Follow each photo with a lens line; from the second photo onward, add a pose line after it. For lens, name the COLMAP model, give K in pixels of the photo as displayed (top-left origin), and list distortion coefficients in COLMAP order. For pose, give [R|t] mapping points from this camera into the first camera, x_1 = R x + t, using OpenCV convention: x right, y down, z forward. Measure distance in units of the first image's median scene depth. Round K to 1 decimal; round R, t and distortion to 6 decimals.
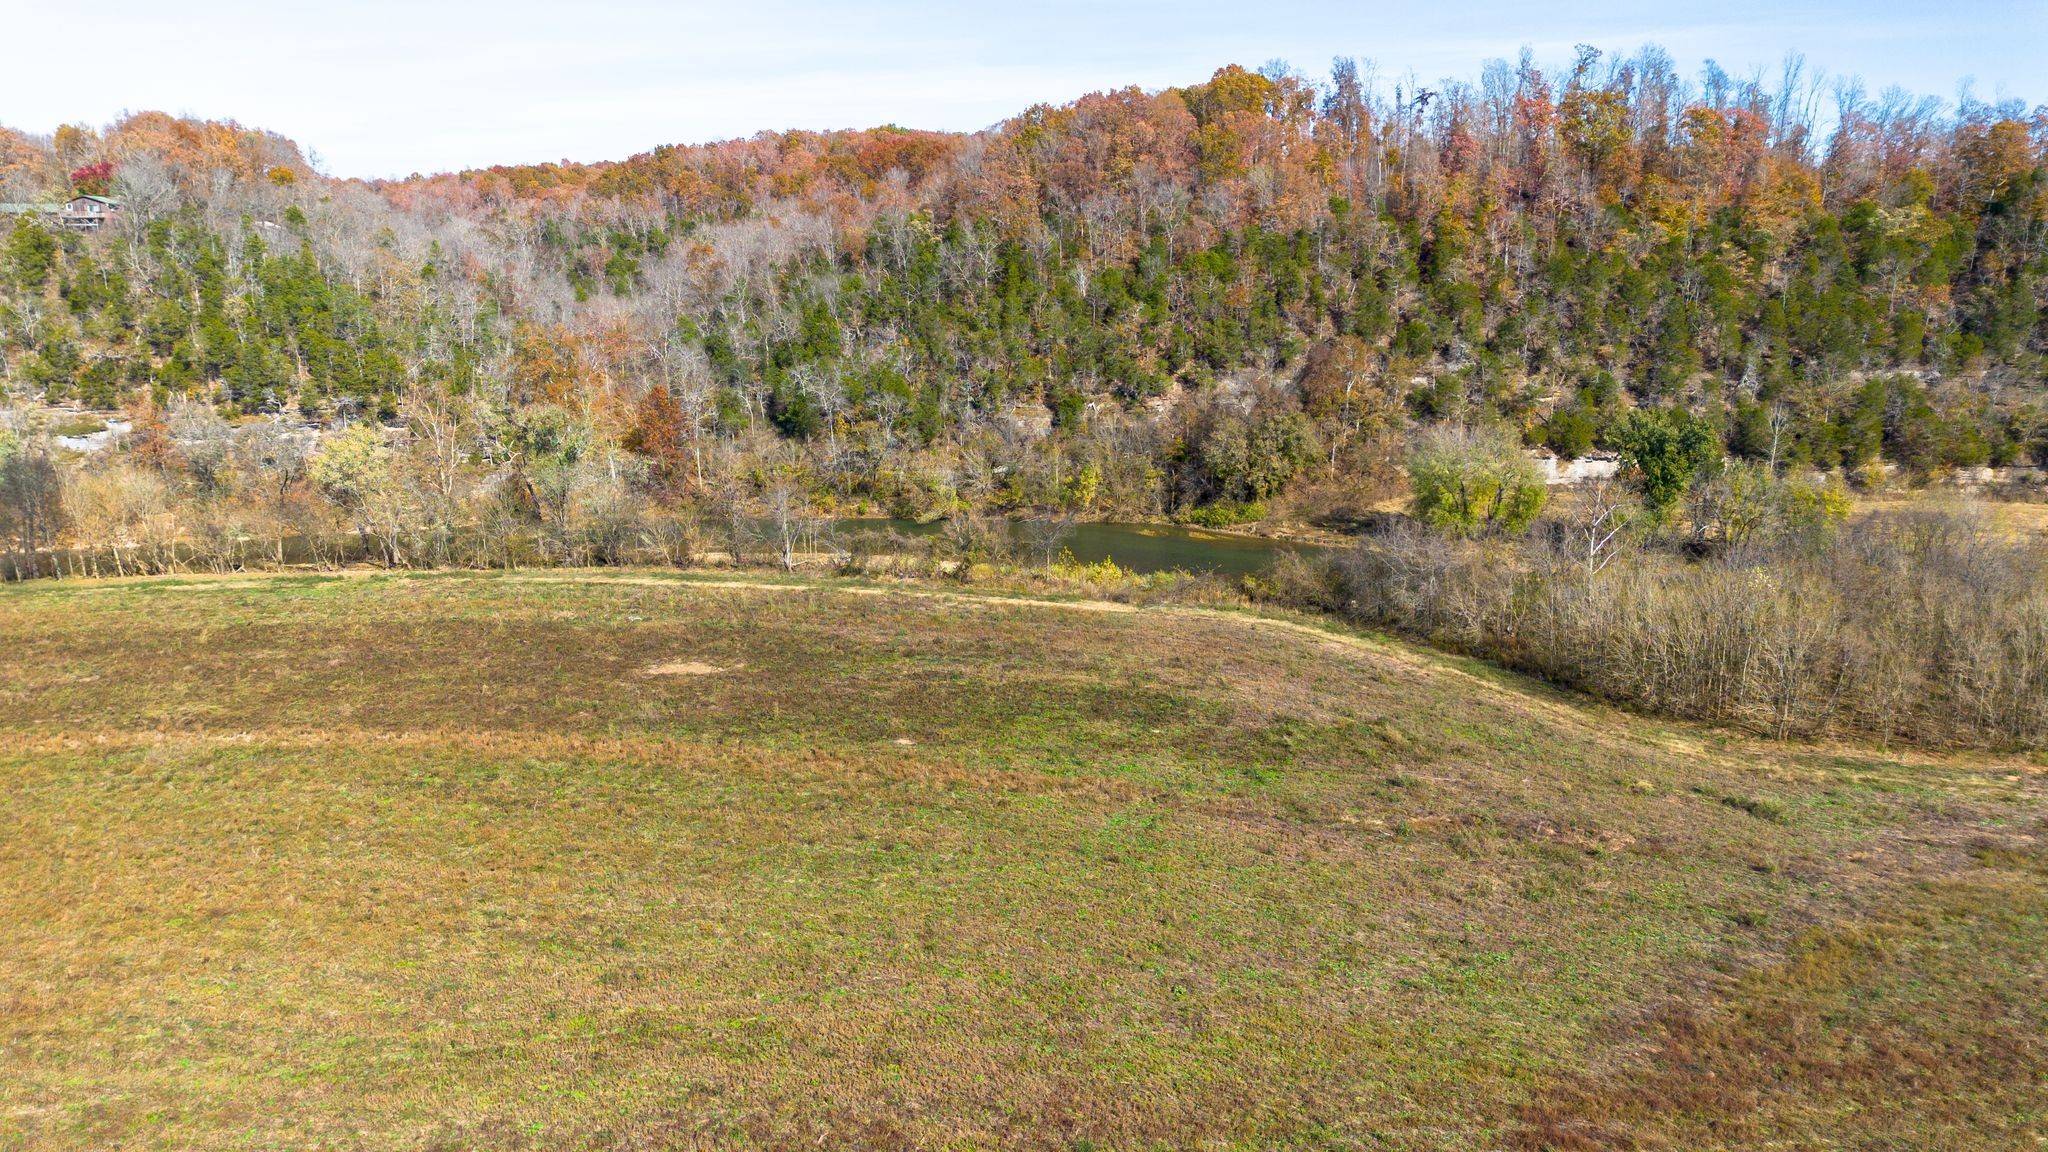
lens RADIAL K [[1431.7, 0, 1026.4], [0, 1431.7, 548.0], [0, 0, 1]] dist [0.104209, -0.117812]
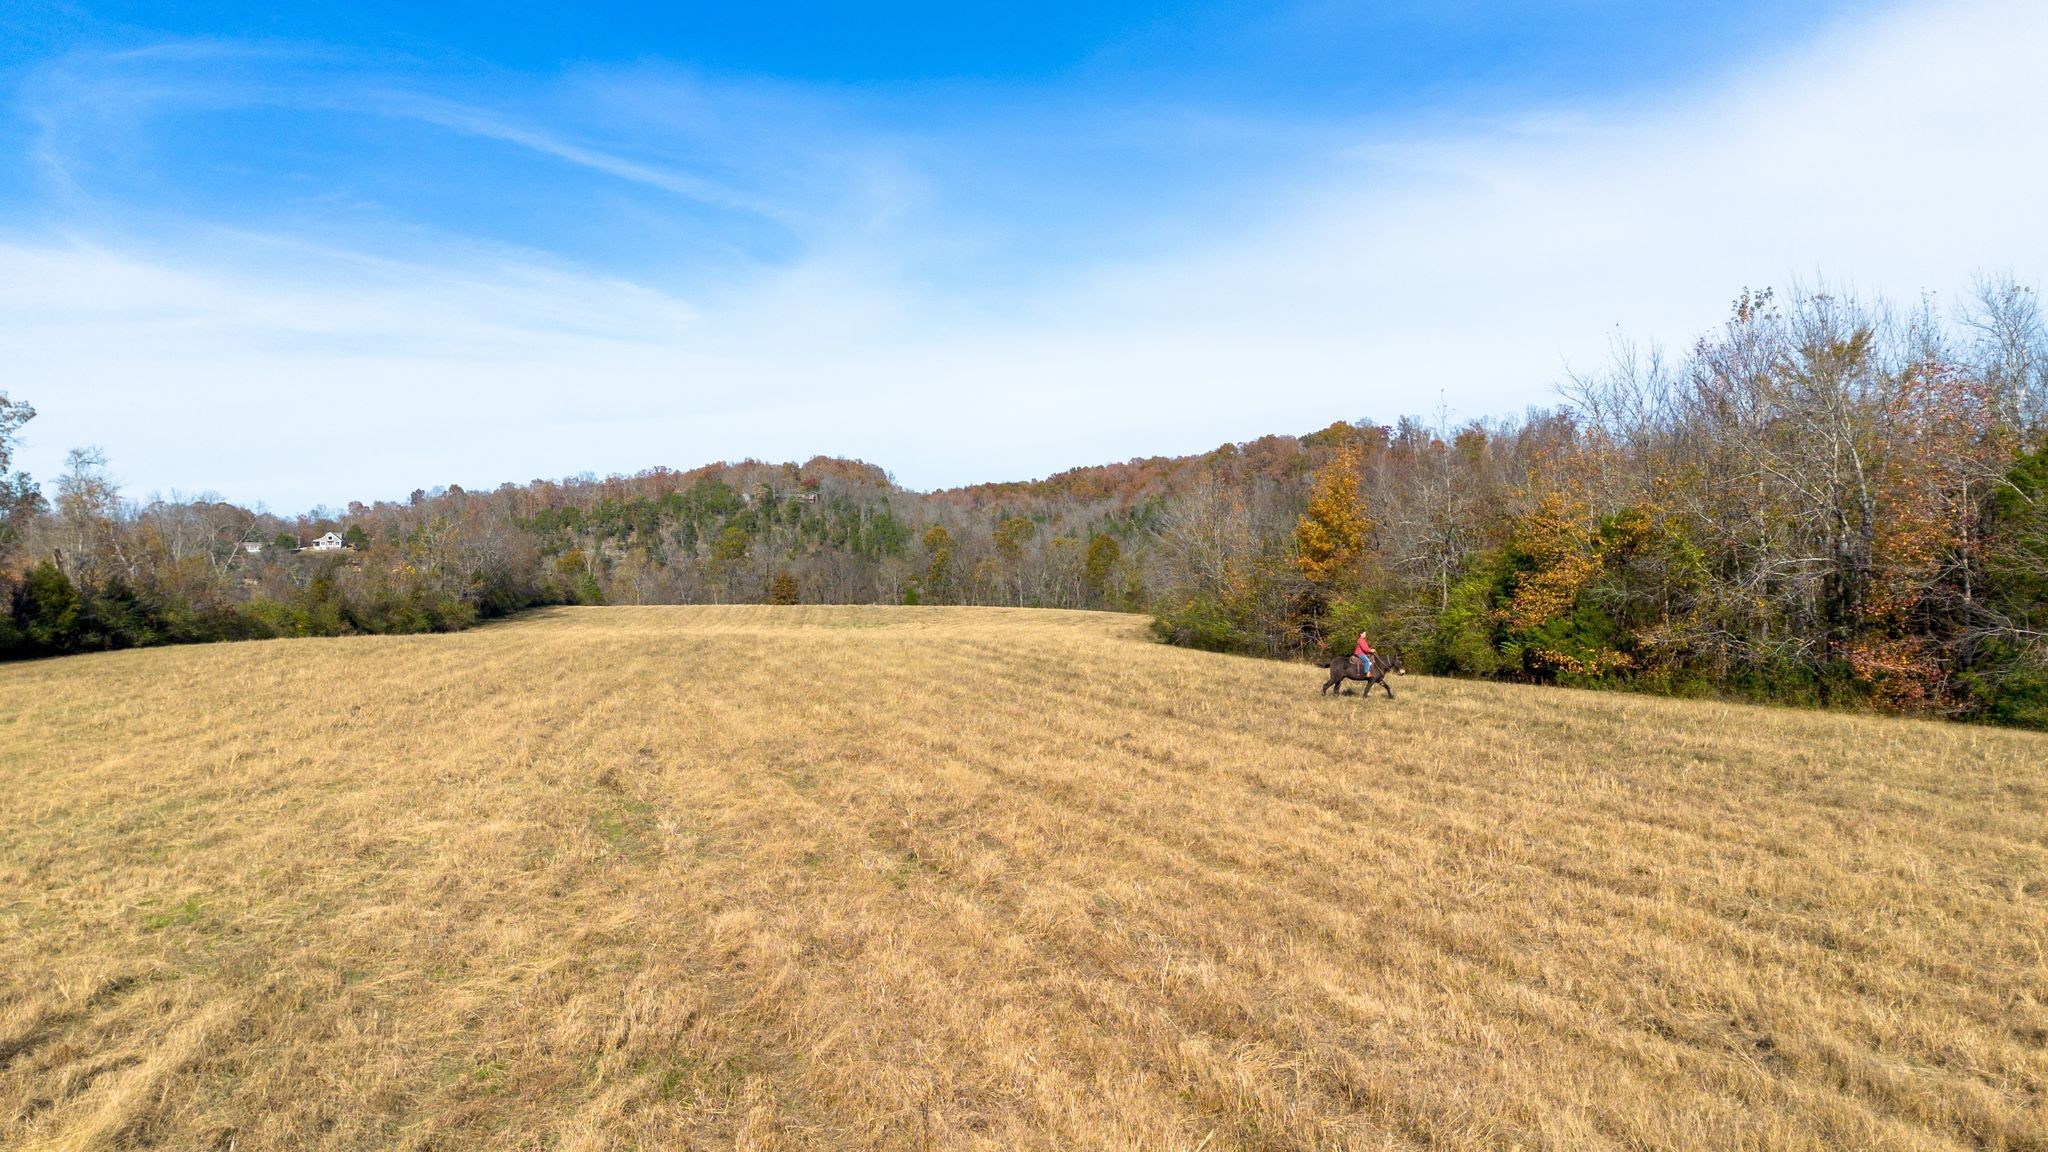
lens RADIAL K [[1431.7, 0, 1026.4], [0, 1431.7, 548.0], [0, 0, 1]] dist [0.104209, -0.117812]
pose [[0.946703, 0.004942, -0.322070, 0.419789], [-0.073597, 0.976751, -0.201348, 0.274543], [0.313588, 0.214320, 0.925057, -0.963271]]
